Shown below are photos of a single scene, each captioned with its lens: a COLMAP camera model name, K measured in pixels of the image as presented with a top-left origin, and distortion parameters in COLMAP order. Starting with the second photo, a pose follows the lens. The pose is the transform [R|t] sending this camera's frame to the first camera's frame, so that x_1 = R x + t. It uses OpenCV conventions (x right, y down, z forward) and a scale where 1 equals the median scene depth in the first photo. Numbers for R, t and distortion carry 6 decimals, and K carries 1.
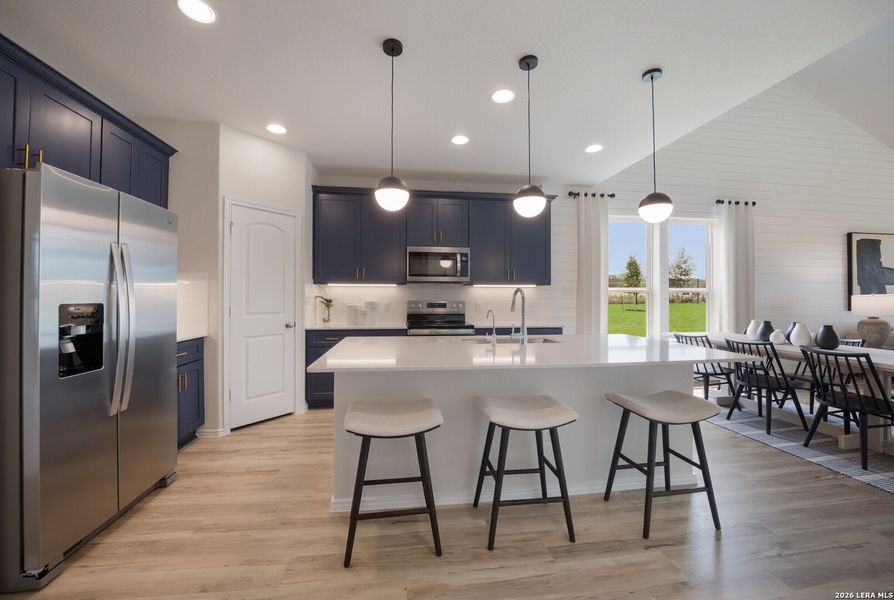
lens RADIAL K [[339.3, 0, 444.3], [0, 339.3, 296.8], [0, 0, 1]] dist [-0.024668, 0.000757]
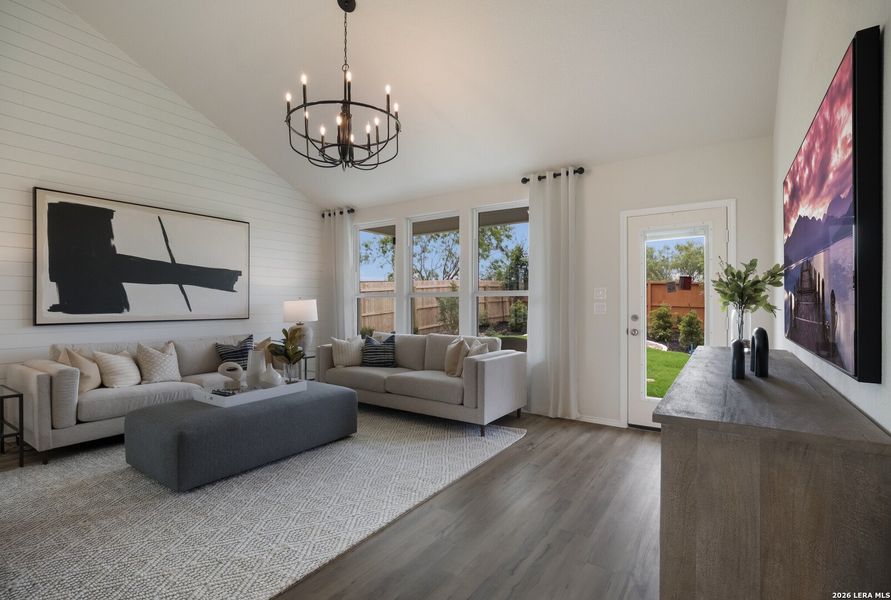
lens RADIAL K [[416.0, 0, 446.1], [0, 416.0, 308.7], [0, 0, 1]] dist [-0.006932, -0.001765]
pose [[0.661338, -0.008388, 0.750041, 1.411838], [-0.002261, 0.999911, 0.013176, 0.002429], [-0.750085, -0.010410, 0.661260, -0.010492]]
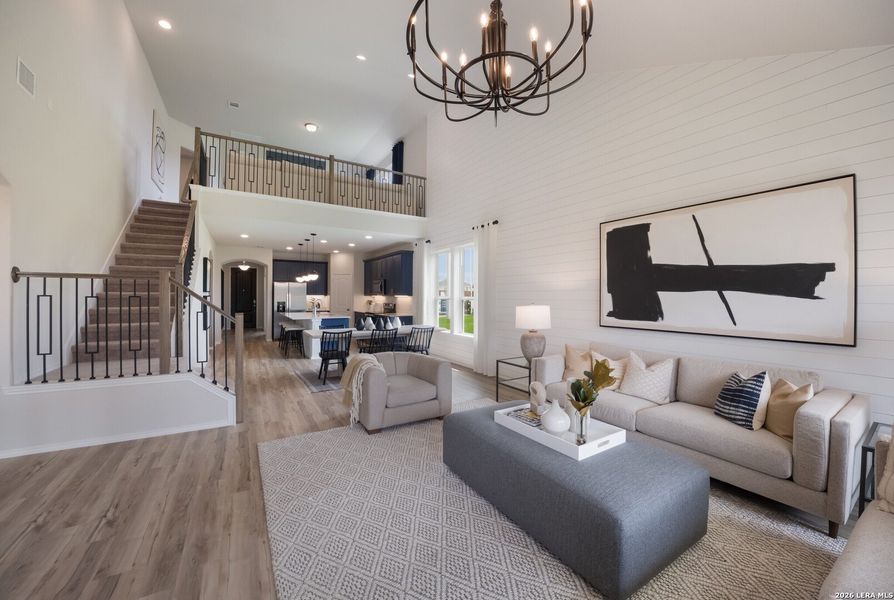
lens RADIAL K [[339.3, 0, 439.6], [0, 339.3, 295.6], [0, 0, 1]] dist [-0.024668, 0.000757]
pose [[0.401423, -0.001205, -0.915892, 2.167995], [-0.003759, 0.999989, -0.002963, -0.030535], [0.915885, 0.004633, 0.401414, 0.410450]]
